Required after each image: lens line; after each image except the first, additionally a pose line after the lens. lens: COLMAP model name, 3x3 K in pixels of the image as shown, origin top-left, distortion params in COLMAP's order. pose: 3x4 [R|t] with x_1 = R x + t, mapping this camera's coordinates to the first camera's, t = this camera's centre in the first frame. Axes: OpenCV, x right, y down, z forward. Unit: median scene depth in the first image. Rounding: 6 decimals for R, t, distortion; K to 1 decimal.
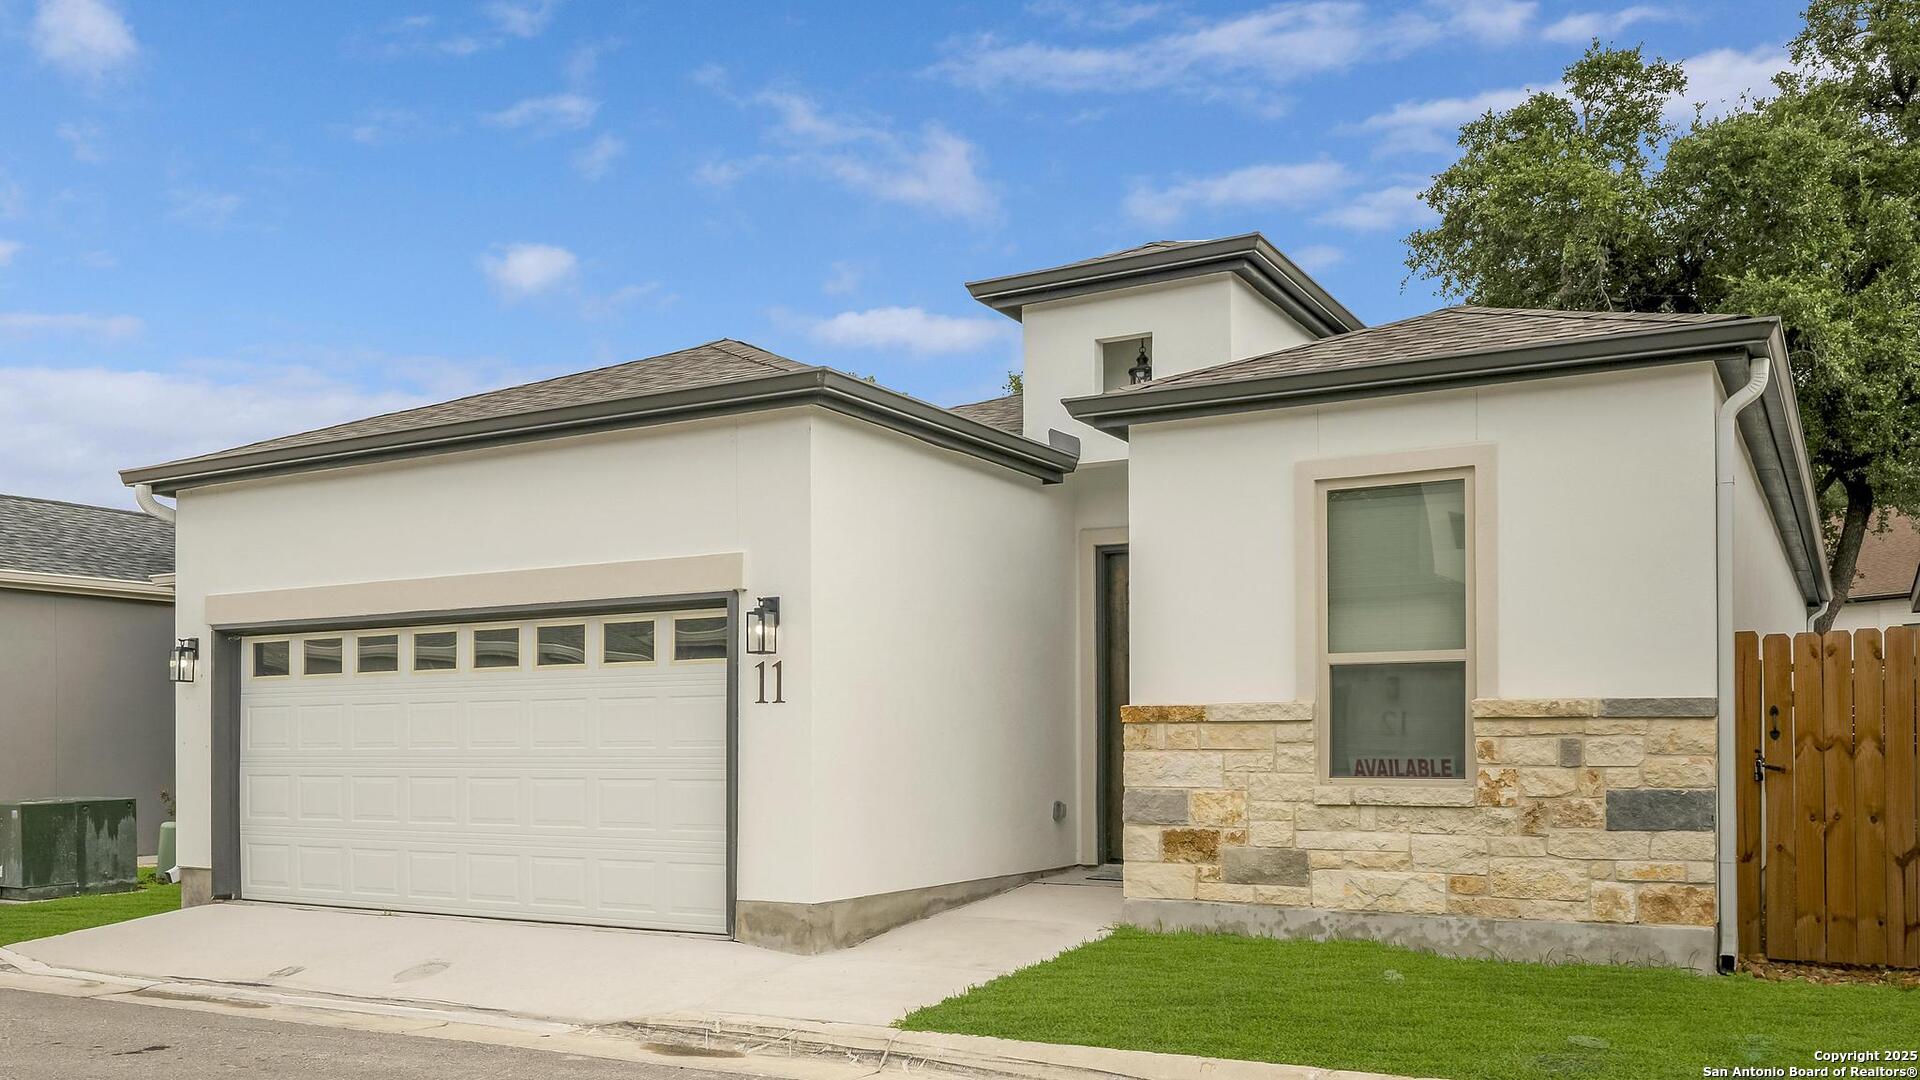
lens RADIAL K [[1585.3, 0, 959.7], [0, 1585.3, 736.6], [0, 0, 1]] dist [-0.000061, 0.002391]
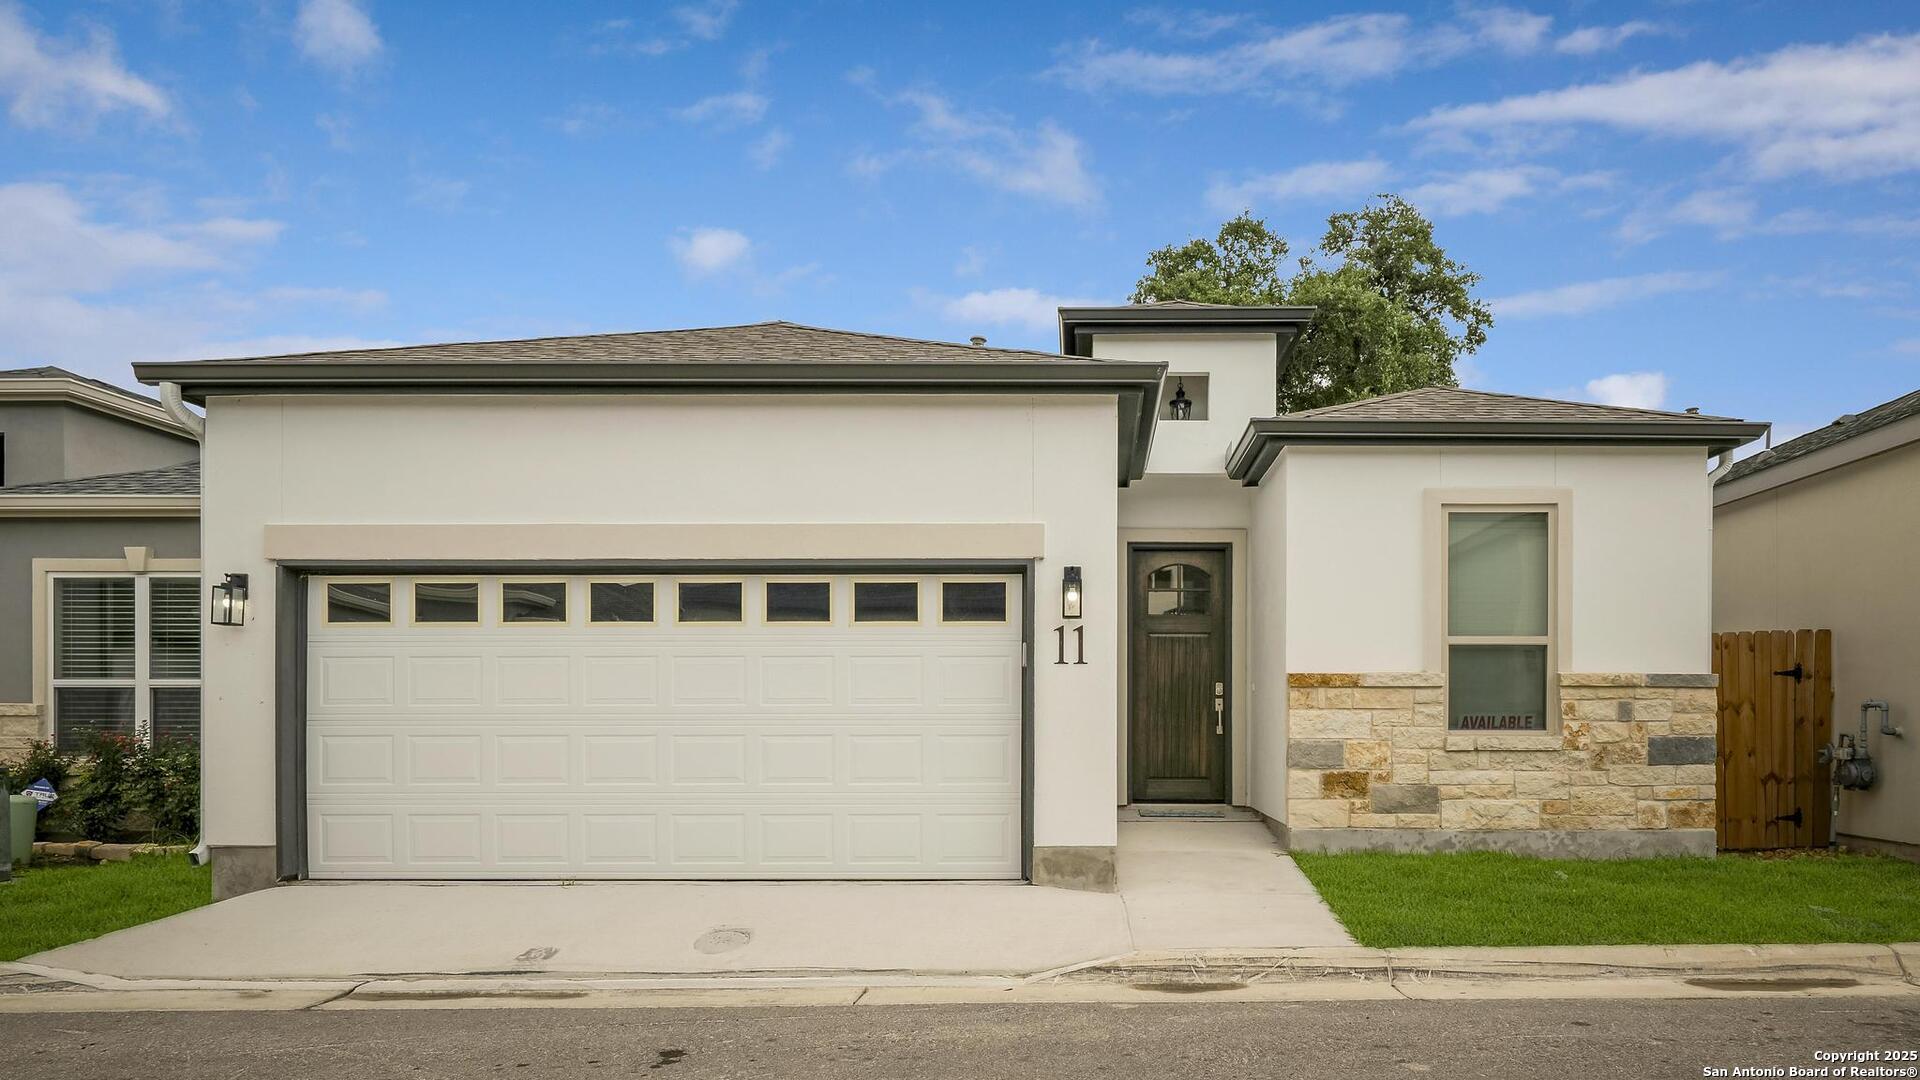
lens RADIAL K [[1212.1, 0, 1151.1], [0, 1212.1, 715.9], [0, 0, 1]] dist [0.000674, -0.000855]
pose [[0.865383, 0.000930, 0.501110, -0.488525], [-0.005058, 0.999964, 0.006878, 0.008395], [-0.501086, -0.008486, 0.865356, 0.251007]]
